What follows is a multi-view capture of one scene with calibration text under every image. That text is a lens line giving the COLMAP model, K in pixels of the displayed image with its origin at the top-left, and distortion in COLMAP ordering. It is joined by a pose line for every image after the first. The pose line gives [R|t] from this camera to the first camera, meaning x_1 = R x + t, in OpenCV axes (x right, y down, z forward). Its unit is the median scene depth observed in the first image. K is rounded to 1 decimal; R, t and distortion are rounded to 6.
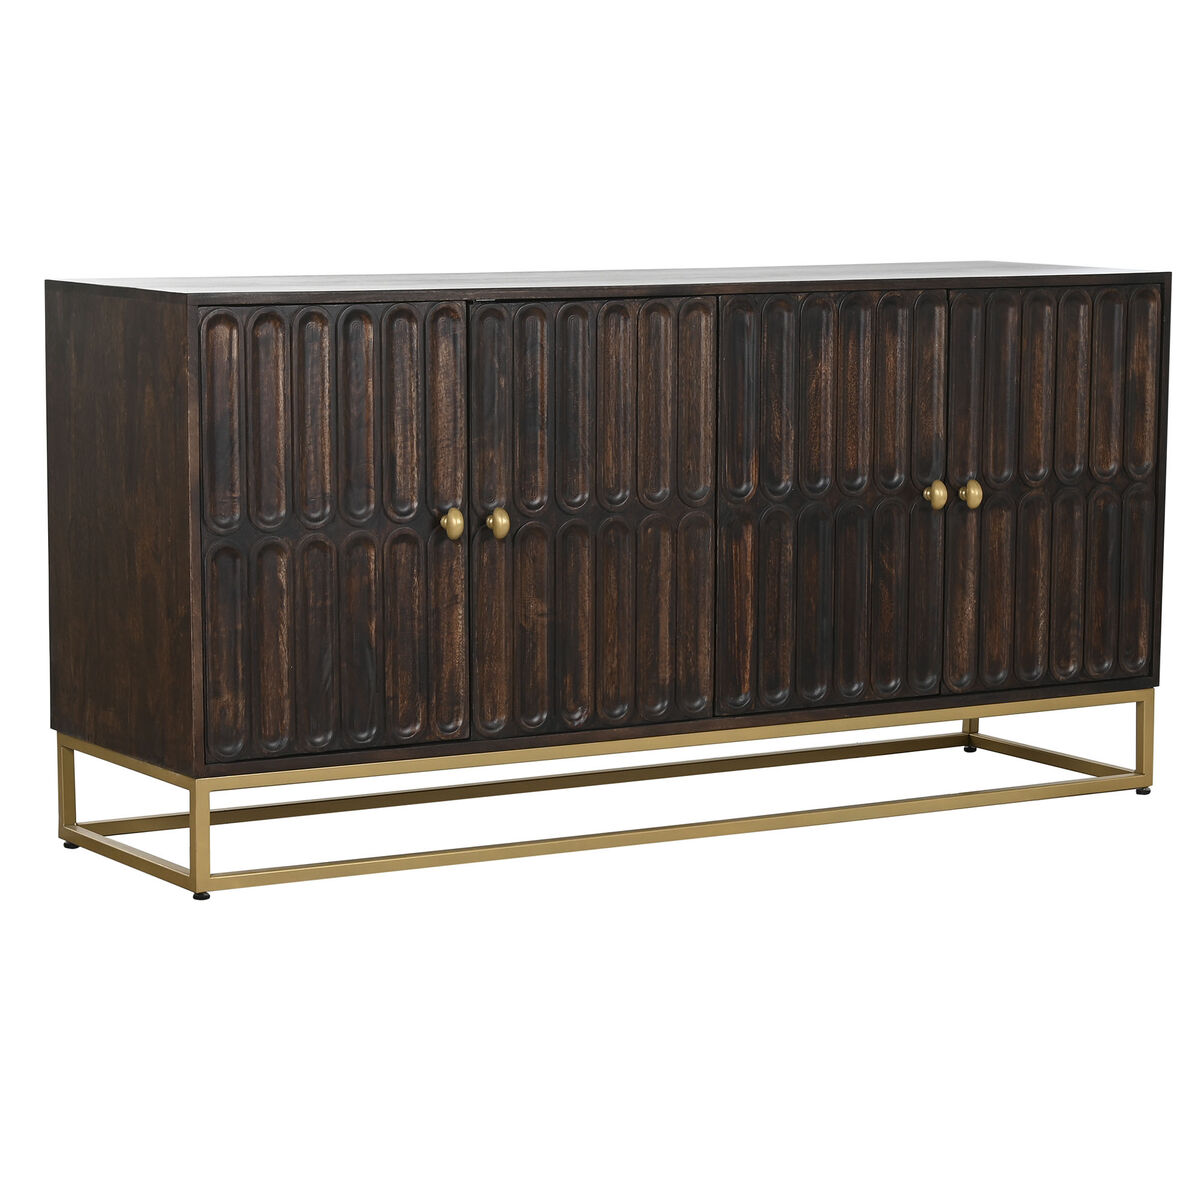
lens RADIAL K [[3816.8, 0, 600.0], [0, 3816.8, 600.0], [0, 0, 1]] dist [0.076544, -0.005193]
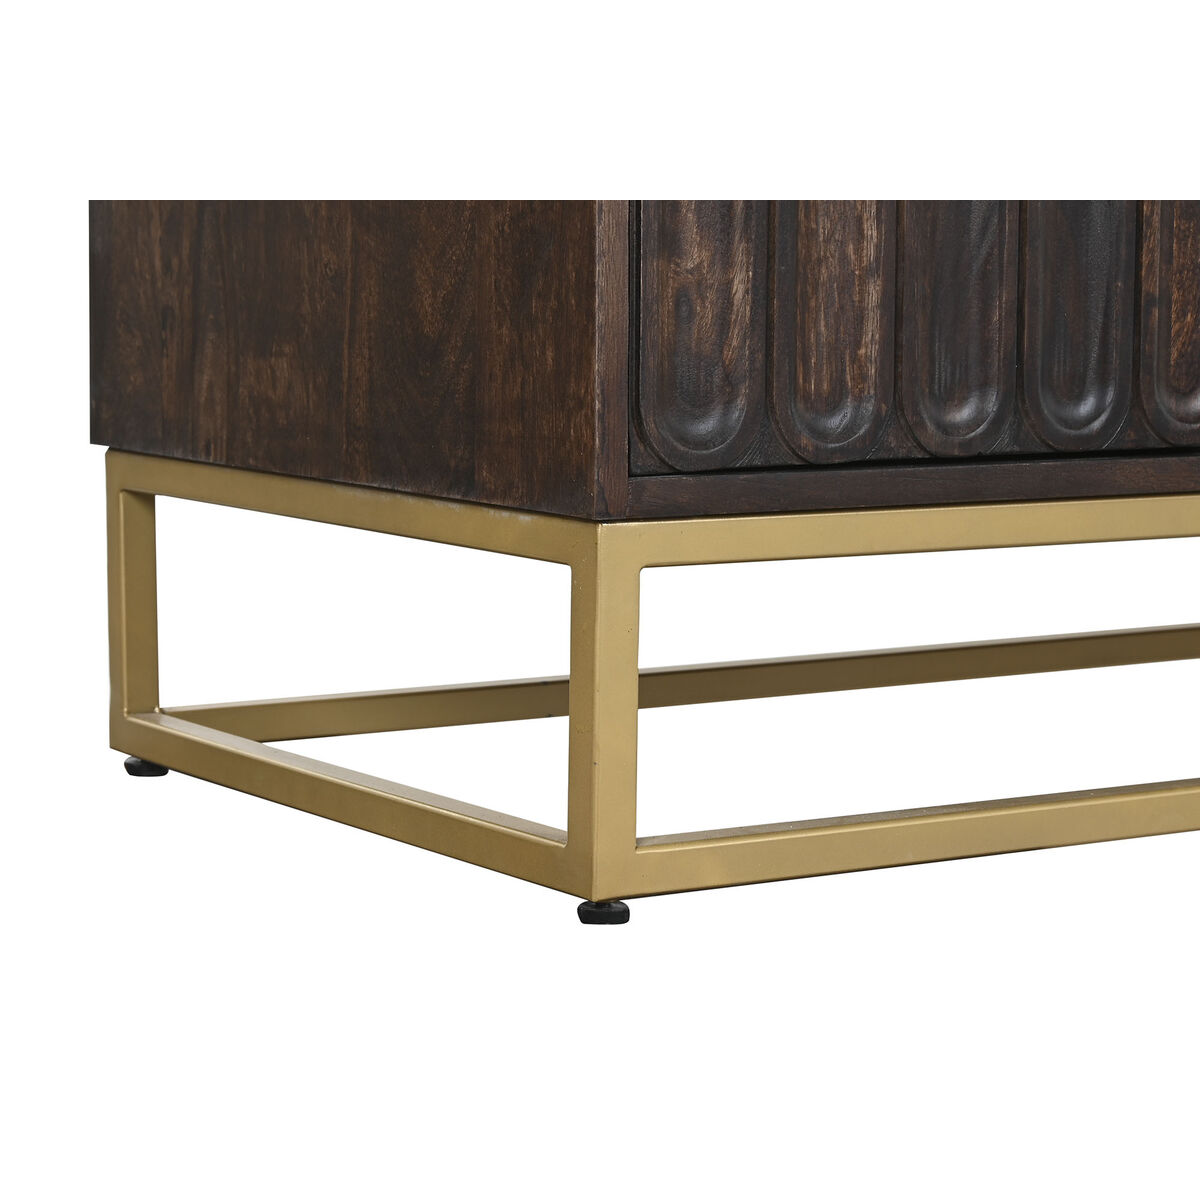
lens RADIAL K [[3521.5, 0, 600.0], [0, 3521.5, 600.0], [0, 0, 1]] dist [-0.060045, -0.459985]
pose [[0.999541, -0.000019, 0.030286, -0.108131], [0.000260, 0.999969, -0.007922, 0.052180], [-0.030285, 0.007926, 0.999510, 0.683038]]
